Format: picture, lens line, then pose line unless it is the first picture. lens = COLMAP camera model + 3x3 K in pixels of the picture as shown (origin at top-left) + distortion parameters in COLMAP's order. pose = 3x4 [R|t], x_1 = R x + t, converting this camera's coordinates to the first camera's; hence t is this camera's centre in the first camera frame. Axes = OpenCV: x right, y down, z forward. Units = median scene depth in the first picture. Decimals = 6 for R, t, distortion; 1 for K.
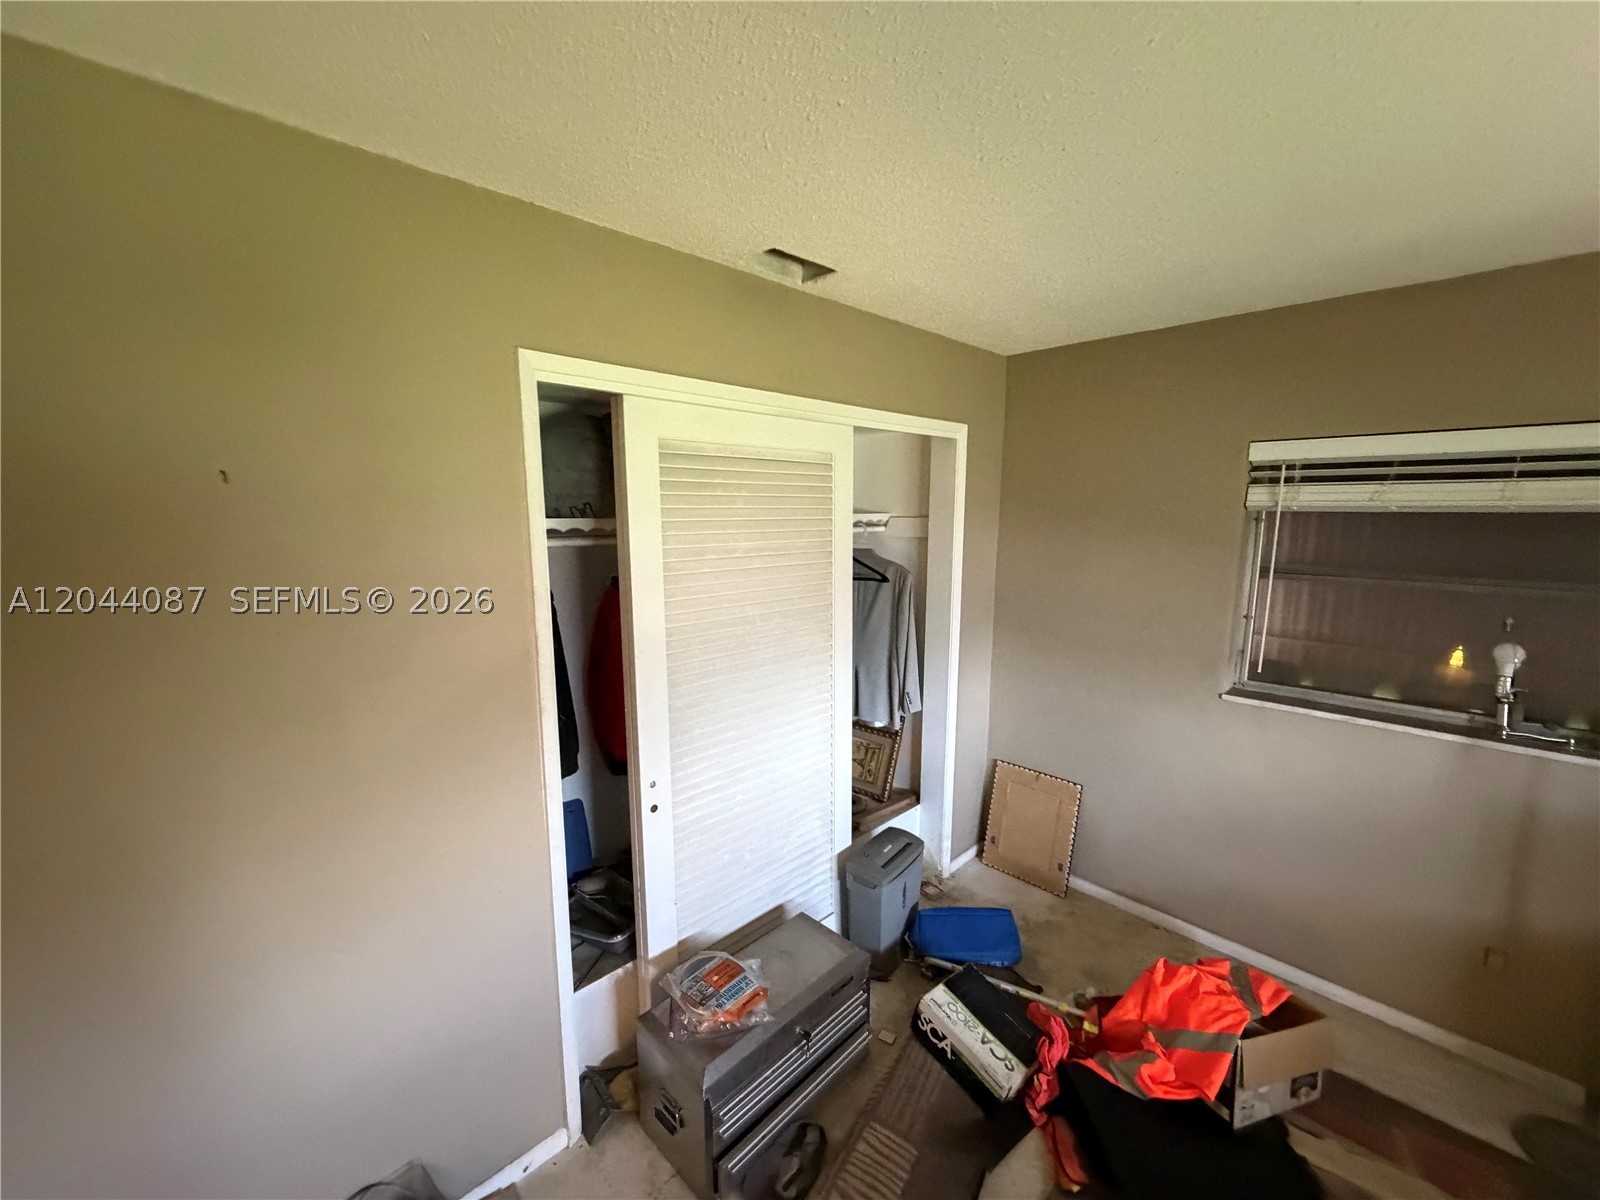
lens RADIAL K [[636.4, 0, 798.6], [0, 636.4, 603.9], [0, 0, 1]] dist [-0.000541, 0.000918]
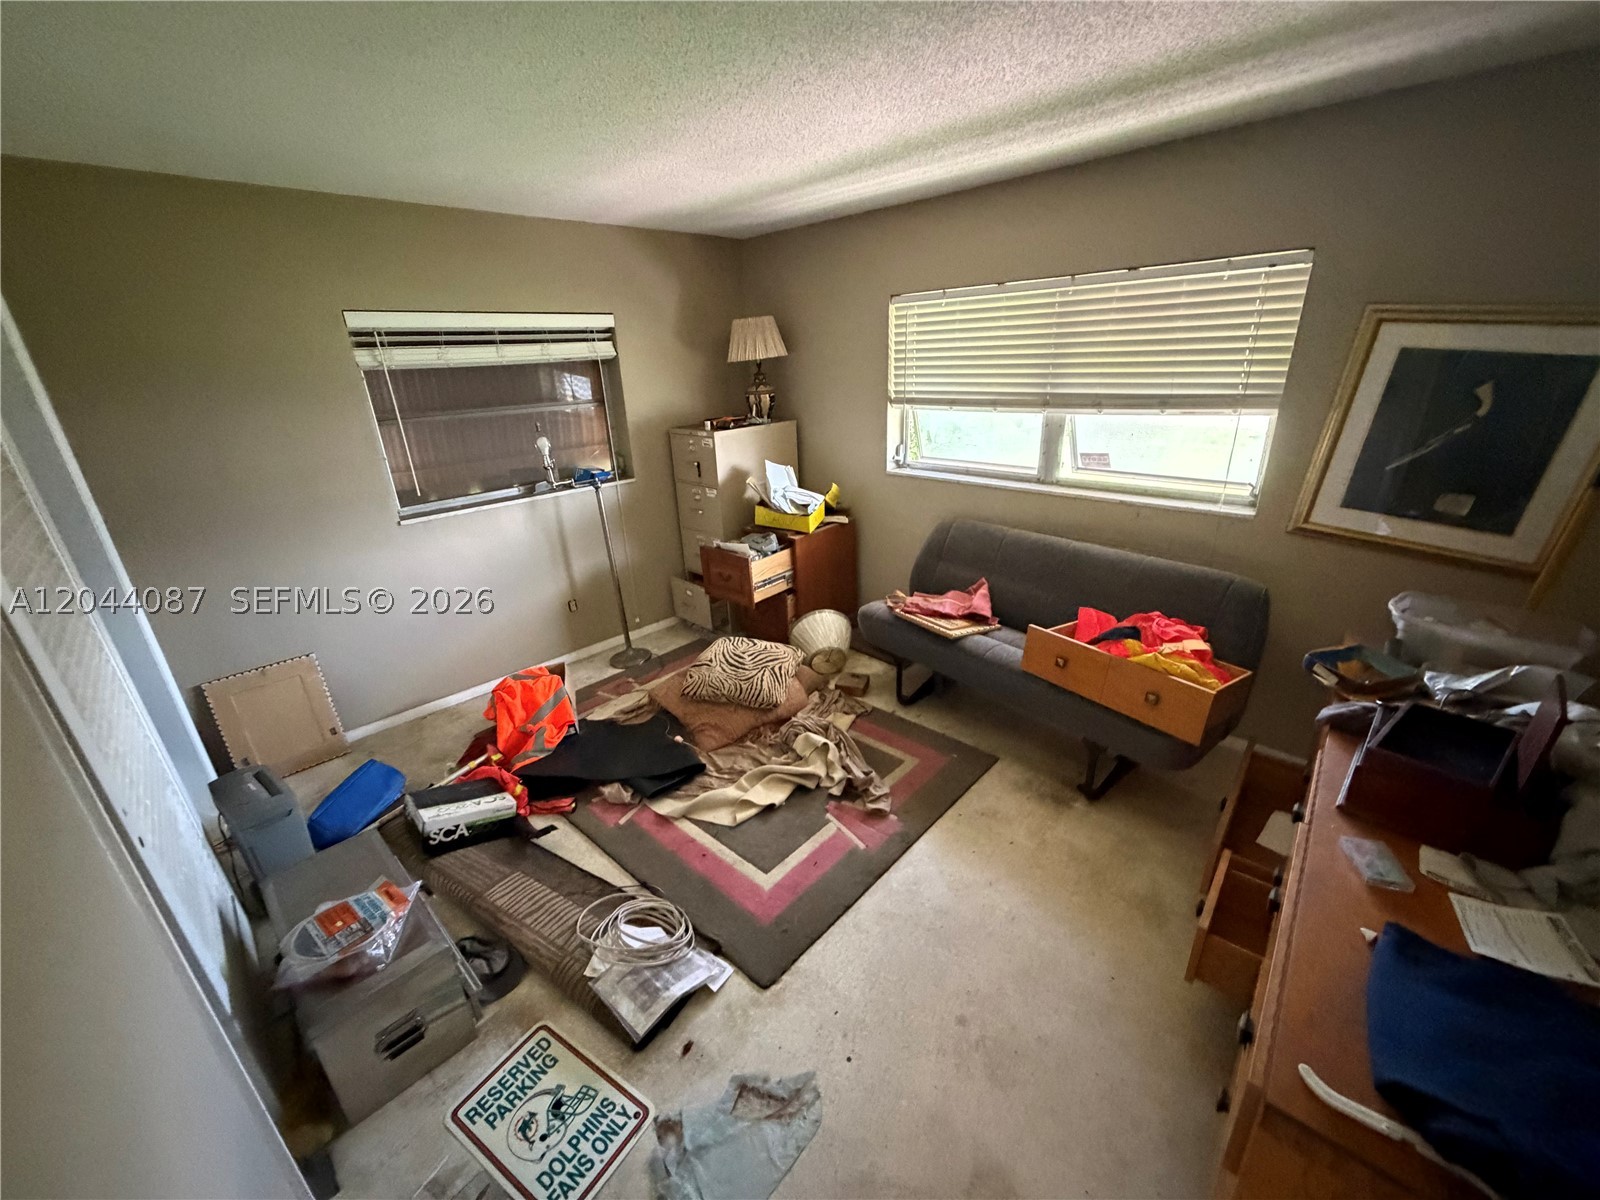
lens RADIAL K [[636.4, 0, 800.0], [0, 636.4, 601.5], [0, 0, 1]] dist [-0.000541, 0.000918]
pose [[-0.021264, -0.361507, 0.932127, -0.738779], [0.193260, 0.913267, 0.358601, -0.017022], [-0.980917, 0.187768, 0.050445, 0.215361]]
